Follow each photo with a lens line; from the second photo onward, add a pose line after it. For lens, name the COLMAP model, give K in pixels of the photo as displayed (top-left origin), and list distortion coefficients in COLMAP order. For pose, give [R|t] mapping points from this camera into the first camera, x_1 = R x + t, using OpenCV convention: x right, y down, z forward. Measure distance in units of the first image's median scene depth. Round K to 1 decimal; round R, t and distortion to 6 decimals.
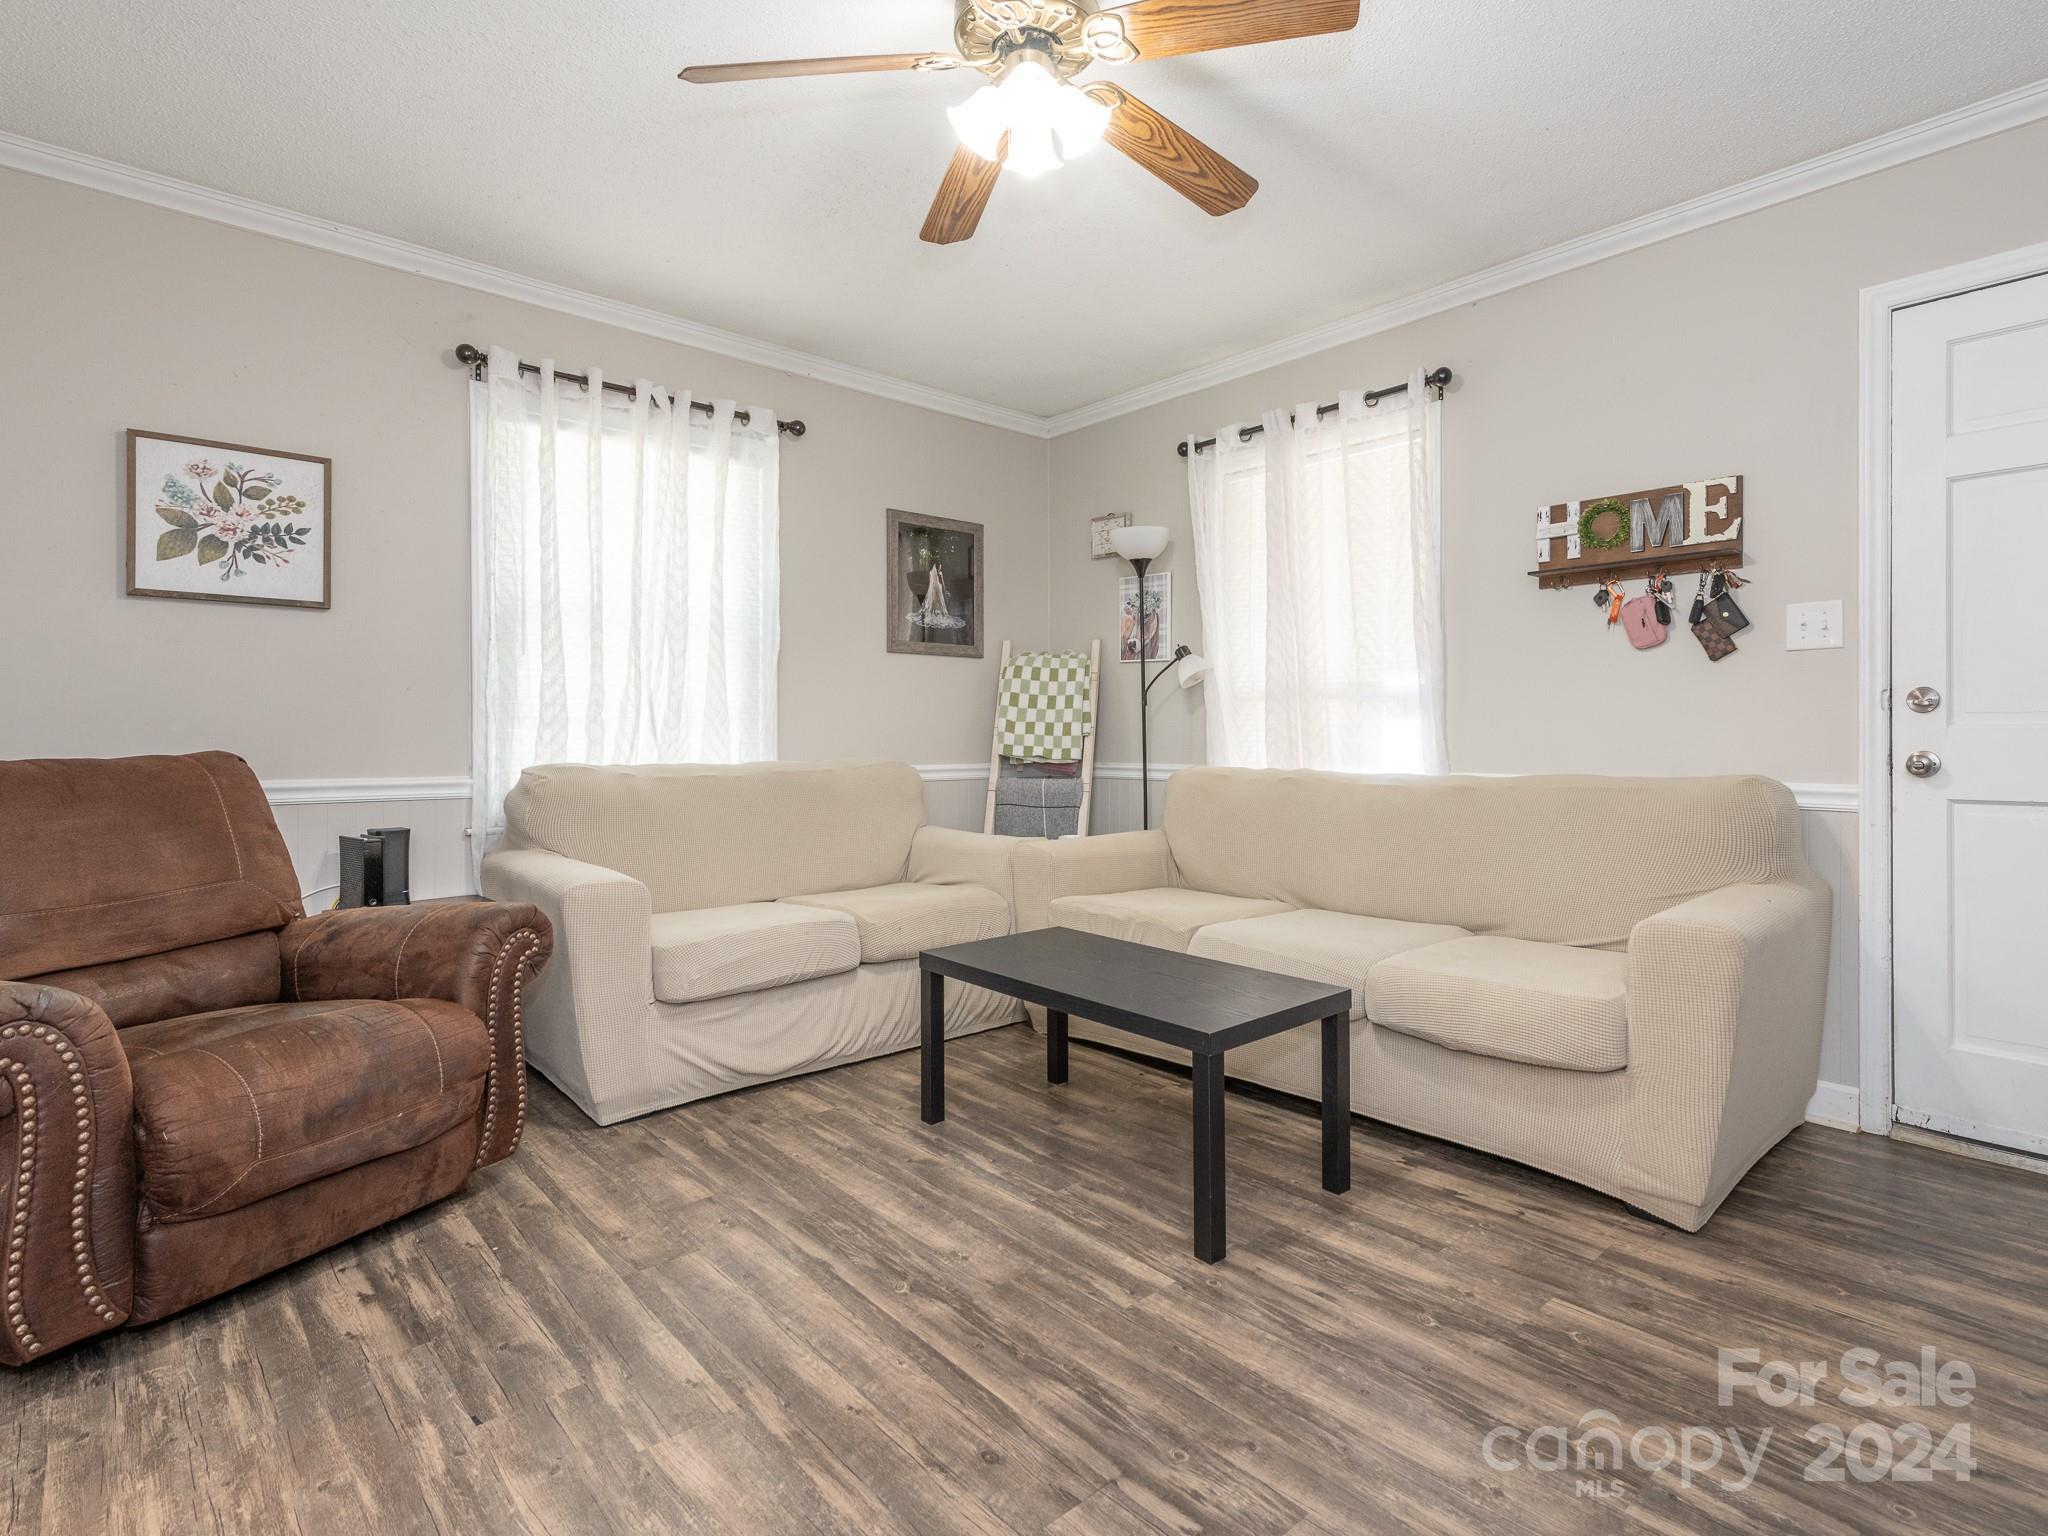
lens RADIAL K [[995.3, 0, 1034.4], [0, 995.3, 748.0], [0, 0, 1]] dist [0.022167, -0.006964]
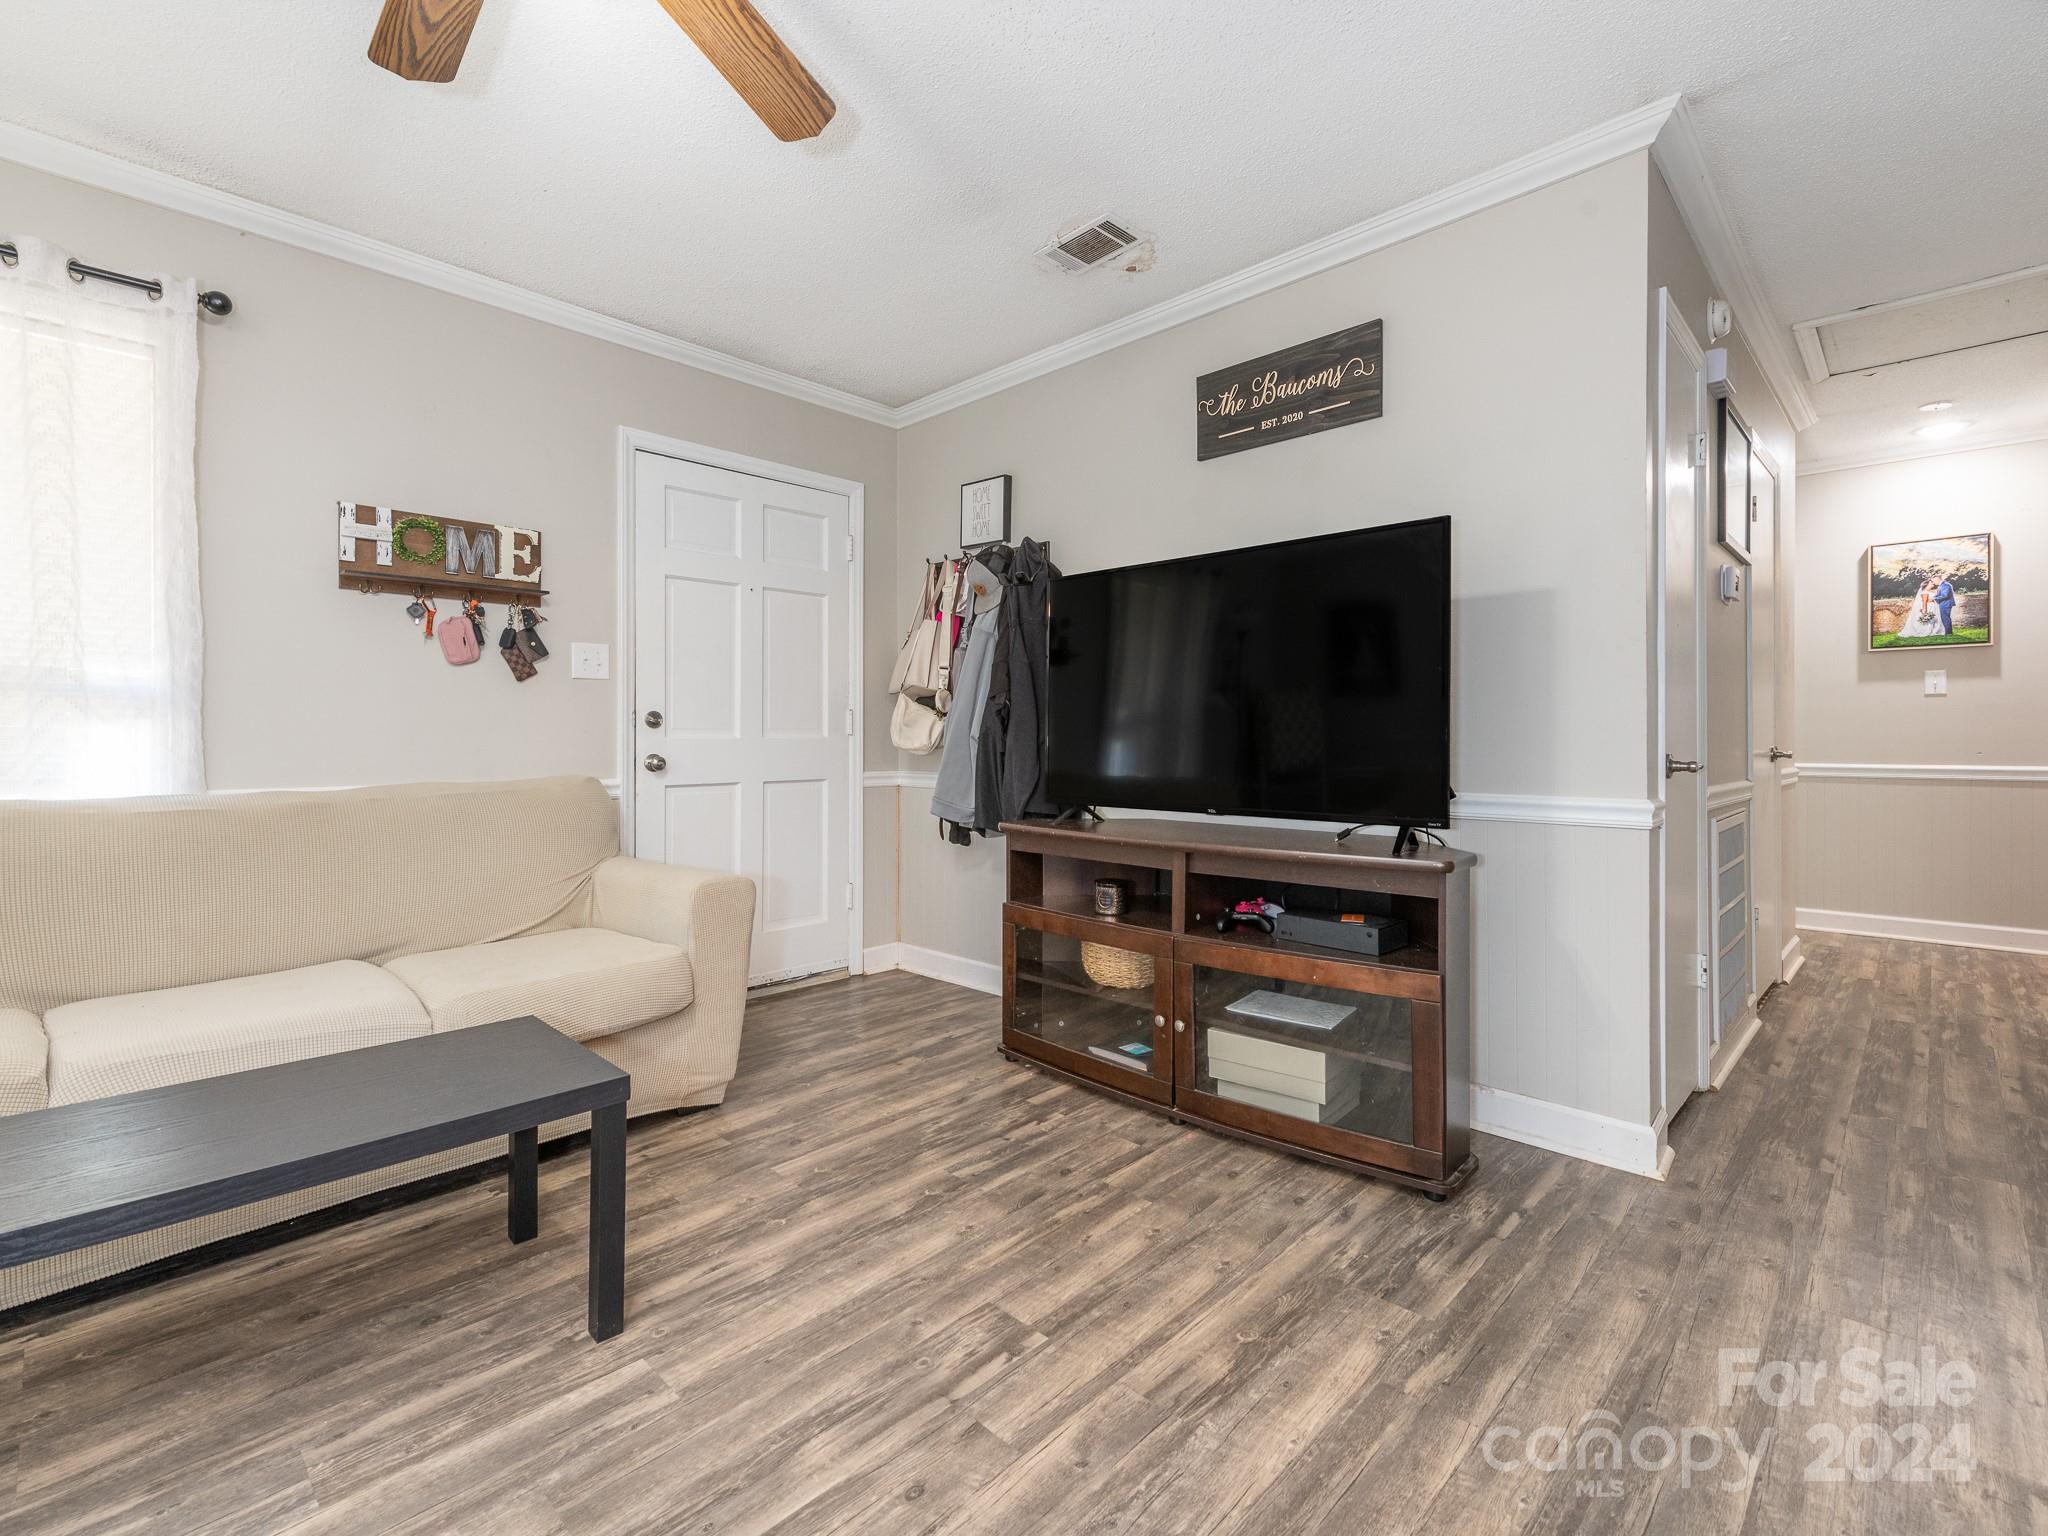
lens RADIAL K [[932.6, 0, 1036.6], [0, 932.6, 749.6], [0, 0, 1]] dist [0.003294, -0.000203]
pose [[-0.060243, -0.009257, 0.998141, -0.539590], [0.014124, 0.999849, 0.010125, -0.009579], [-0.998084, 0.014708, -0.060103, 0.530333]]
